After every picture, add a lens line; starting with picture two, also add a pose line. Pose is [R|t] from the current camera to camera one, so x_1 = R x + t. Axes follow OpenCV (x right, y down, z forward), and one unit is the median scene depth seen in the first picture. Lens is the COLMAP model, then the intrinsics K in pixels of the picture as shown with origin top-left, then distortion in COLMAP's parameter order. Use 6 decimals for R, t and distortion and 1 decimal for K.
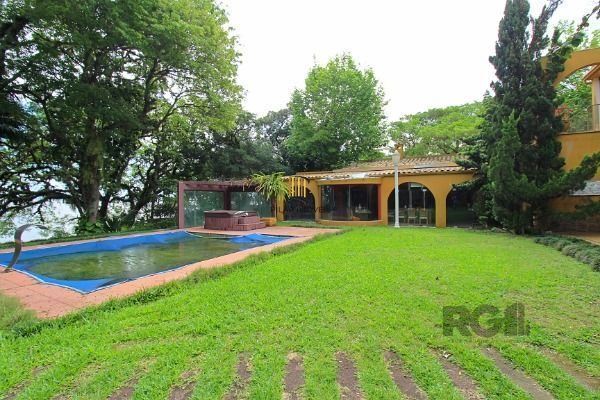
lens RADIAL K [[276.8, 0, 300.0], [0, 276.8, 200.0], [0, 0, 1]] dist [-0.000227, -0.012181]
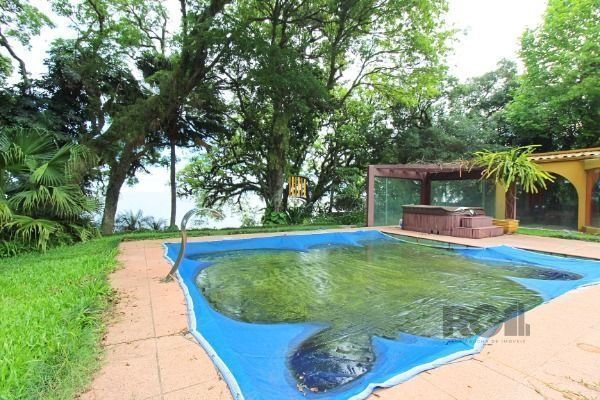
lens RADIAL K [[276.8, 0, 300.0], [0, 276.8, 200.0], [0, 0, 1]] dist [-0.000227, -0.012181]
pose [[0.848395, 0.026630, -0.528694, -0.116125], [-0.022318, 0.999645, 0.014538, 0.014002], [0.528893, -0.000535, 0.848688, 0.149427]]
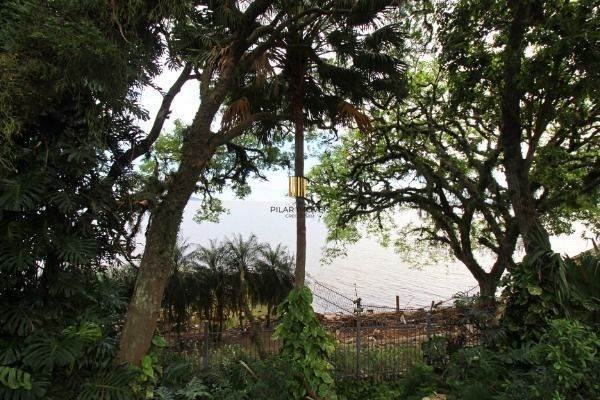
lens RADIAL K [[276.8, 0, 300.0], [0, 276.8, 200.0], [0, 0, 1]] dist [-0.000227, -0.012181]
pose [[0.577923, 0.001078, -0.816091, -0.448796], [-0.013365, 0.999878, -0.008144, 0.001621], [0.815982, 0.015614, 0.577866, 0.353530]]
